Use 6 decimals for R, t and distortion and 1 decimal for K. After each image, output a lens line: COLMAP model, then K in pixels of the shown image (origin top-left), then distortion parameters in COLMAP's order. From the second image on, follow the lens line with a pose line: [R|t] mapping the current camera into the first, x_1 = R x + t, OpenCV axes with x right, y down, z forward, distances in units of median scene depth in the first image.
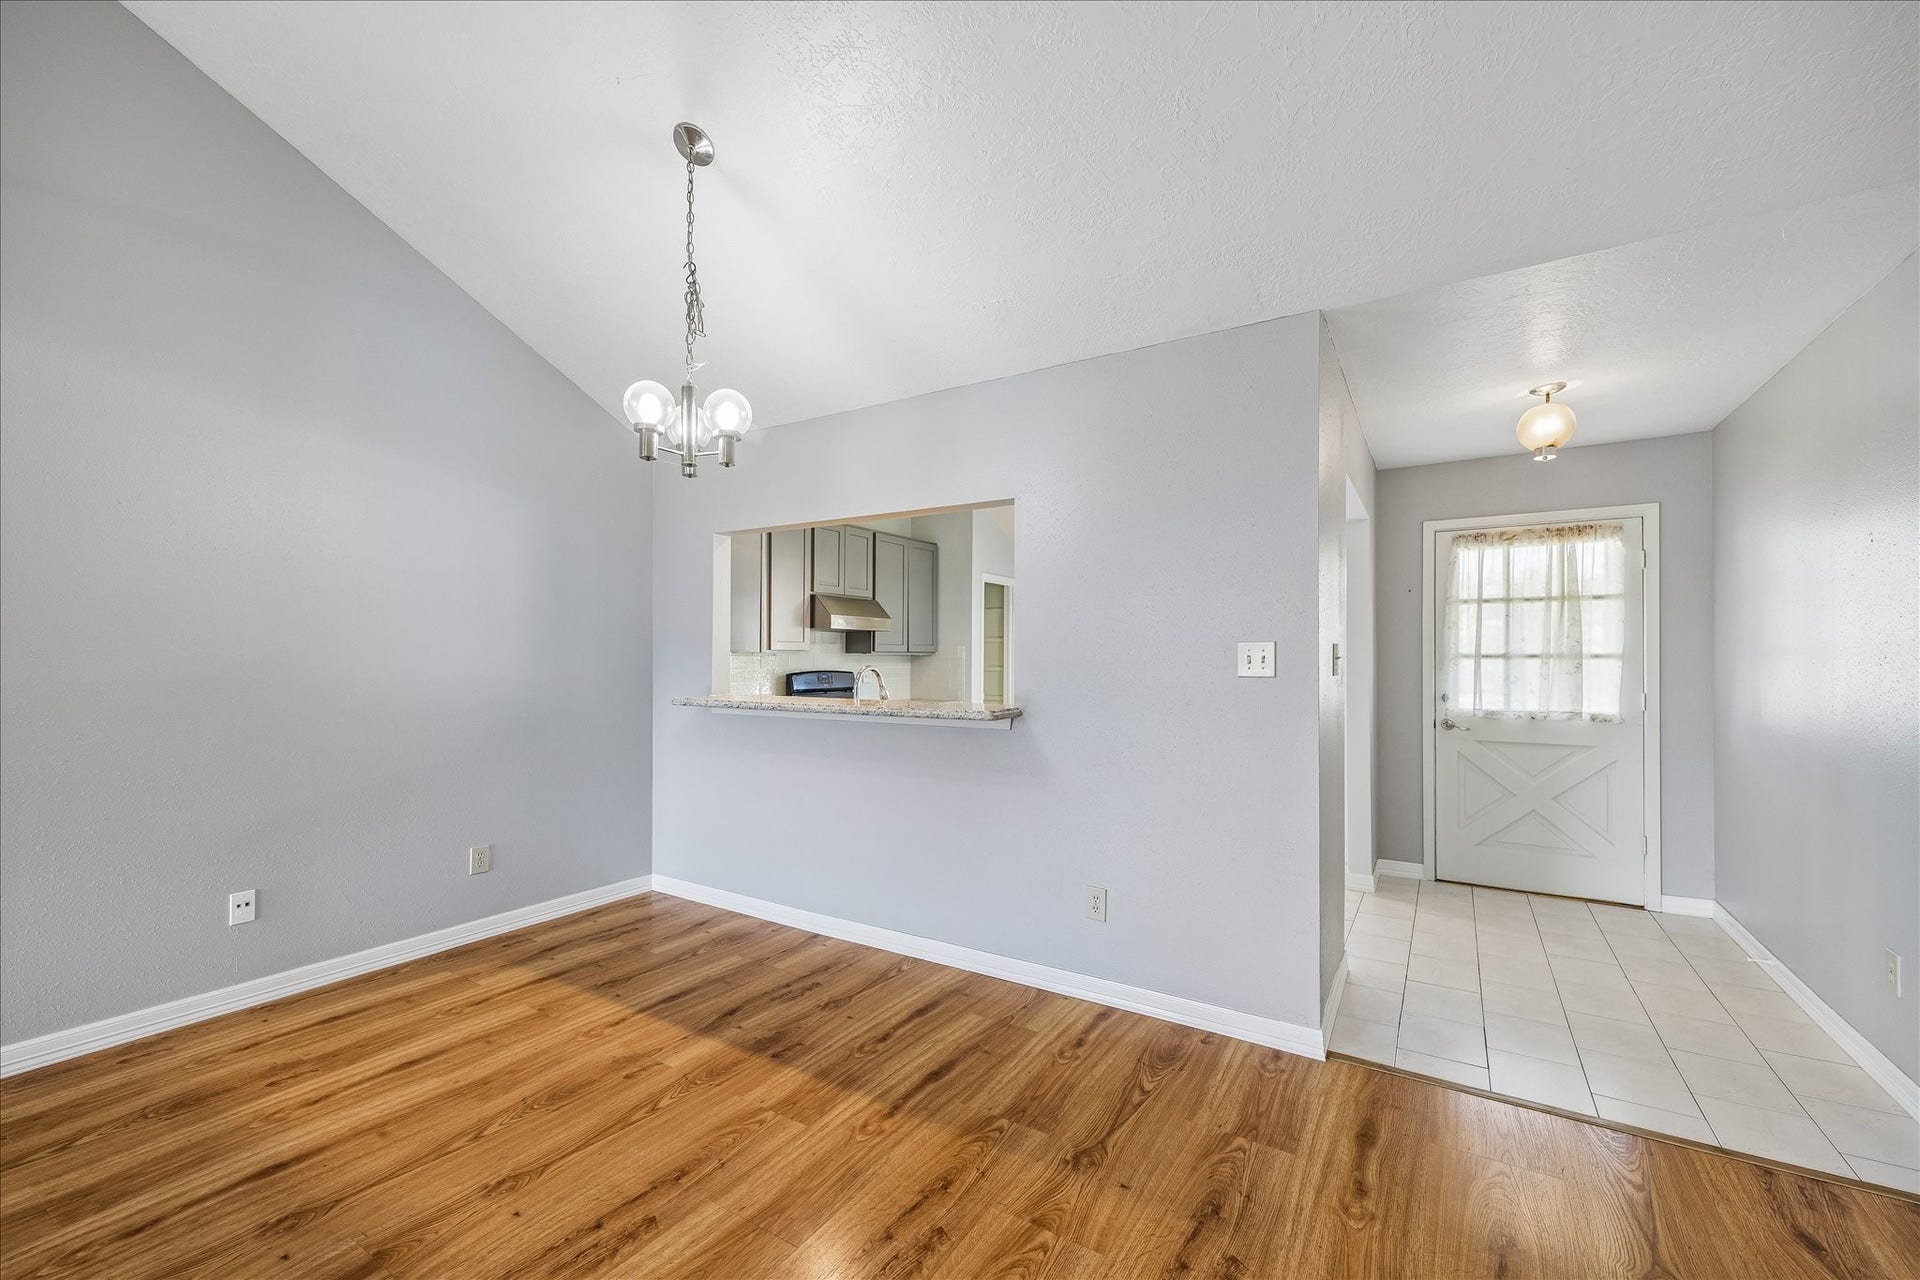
lens RADIAL K [[779.6, 0, 963.1], [0, 779.6, 651.7], [0, 0, 1]] dist [-0.001121, -0.000138]
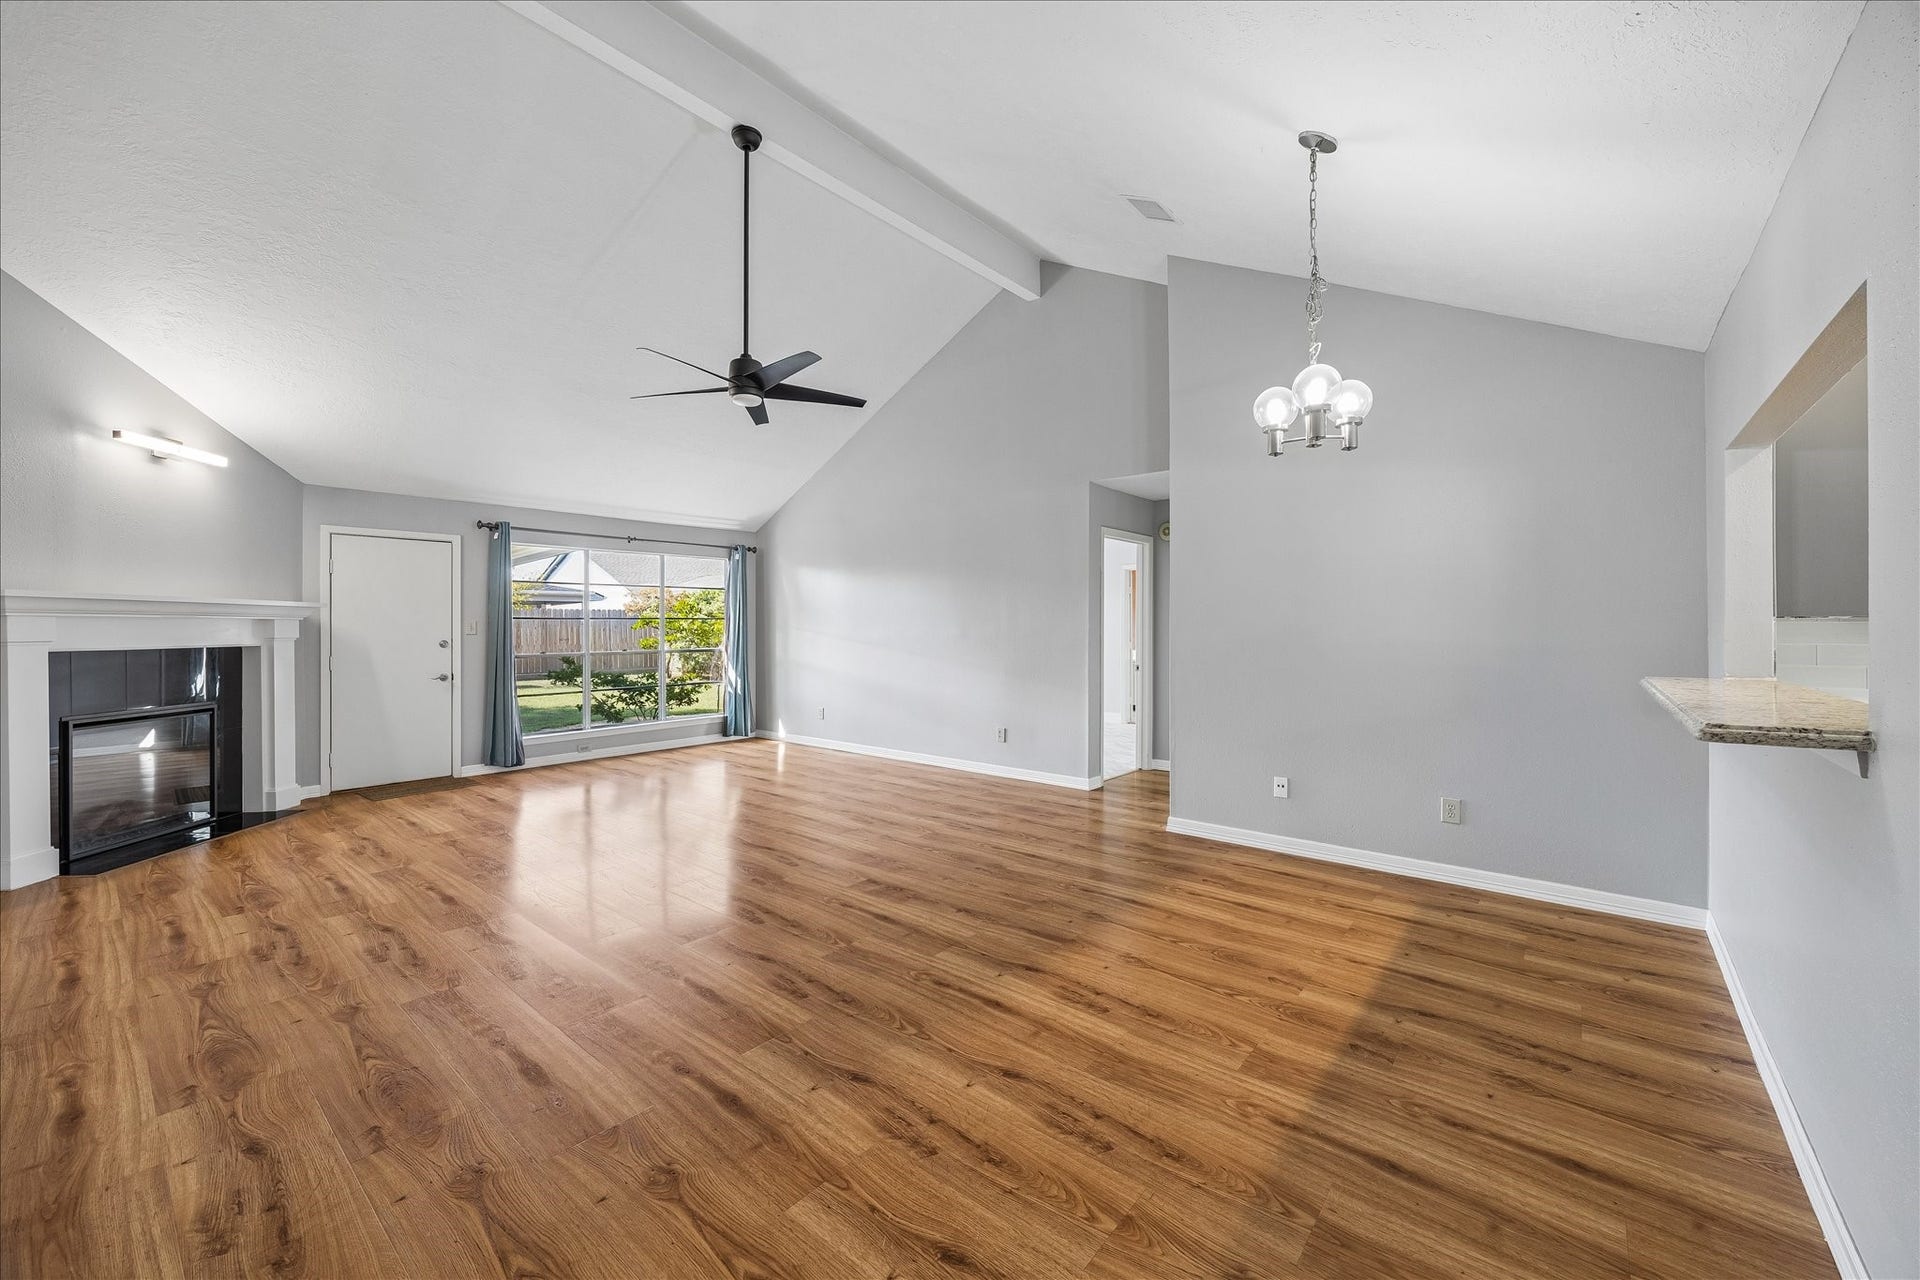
lens RADIAL K [[745.2, 0, 960.3], [0, 745.2, 629.5], [0, 0, 1]] dist [-0.009889, -0.000128]
pose [[-0.144021, 0.004423, -0.989565, 0.658446], [0.009556, 0.999950, 0.003078, 0.002969], [0.989529, -0.009013, -0.144056, 0.604164]]
